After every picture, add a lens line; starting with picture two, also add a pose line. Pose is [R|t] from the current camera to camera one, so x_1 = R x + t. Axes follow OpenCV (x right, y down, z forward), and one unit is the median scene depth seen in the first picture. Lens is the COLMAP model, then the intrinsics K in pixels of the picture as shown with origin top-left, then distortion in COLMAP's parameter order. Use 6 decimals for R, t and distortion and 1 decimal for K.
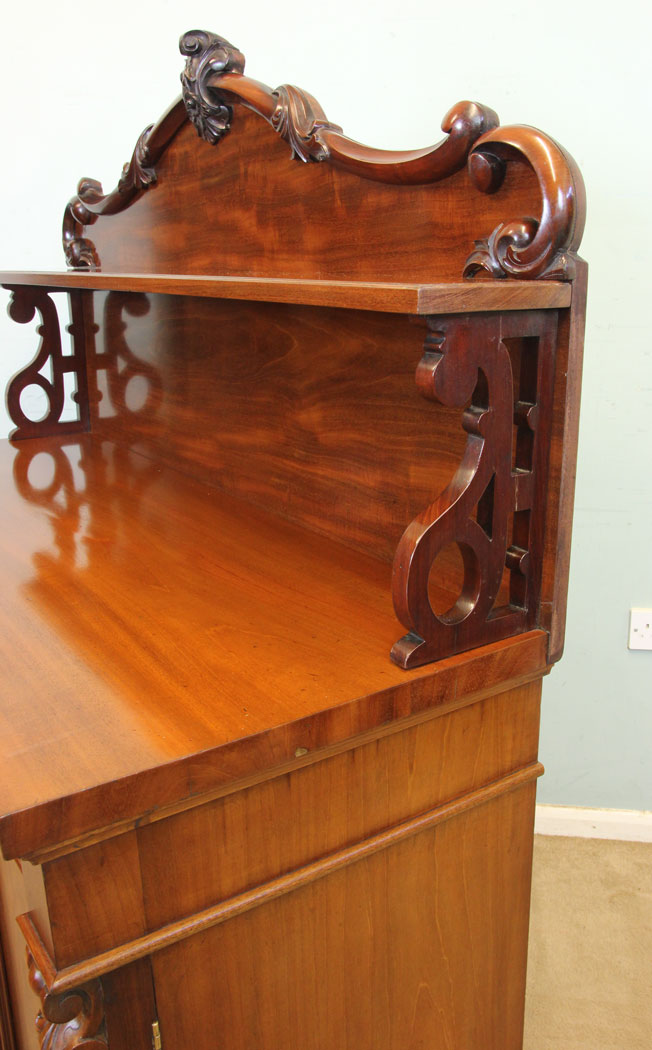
lens RADIAL K [[906.5, 0, 377.6], [0, 906.5, 508.8], [0, 0, 1]] dist [-0.098605, 0.048455]
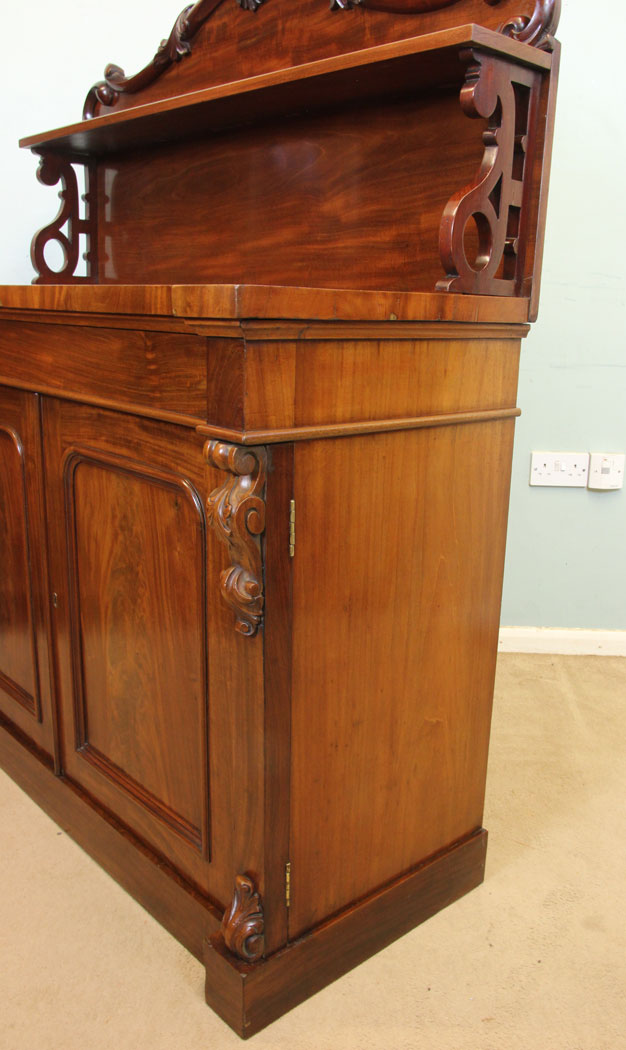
lens RADIAL K [[863.6, 0, 364.6], [0, 863.6, 542.8], [0, 0, 1]] dist [-0.096823, 0.045988]
pose [[0.989395, 0.002793, 0.145225, -0.218448], [-0.002894, 0.999996, 0.000481, 0.415708], [-0.145223, -0.000896, 0.989399, -0.276912]]
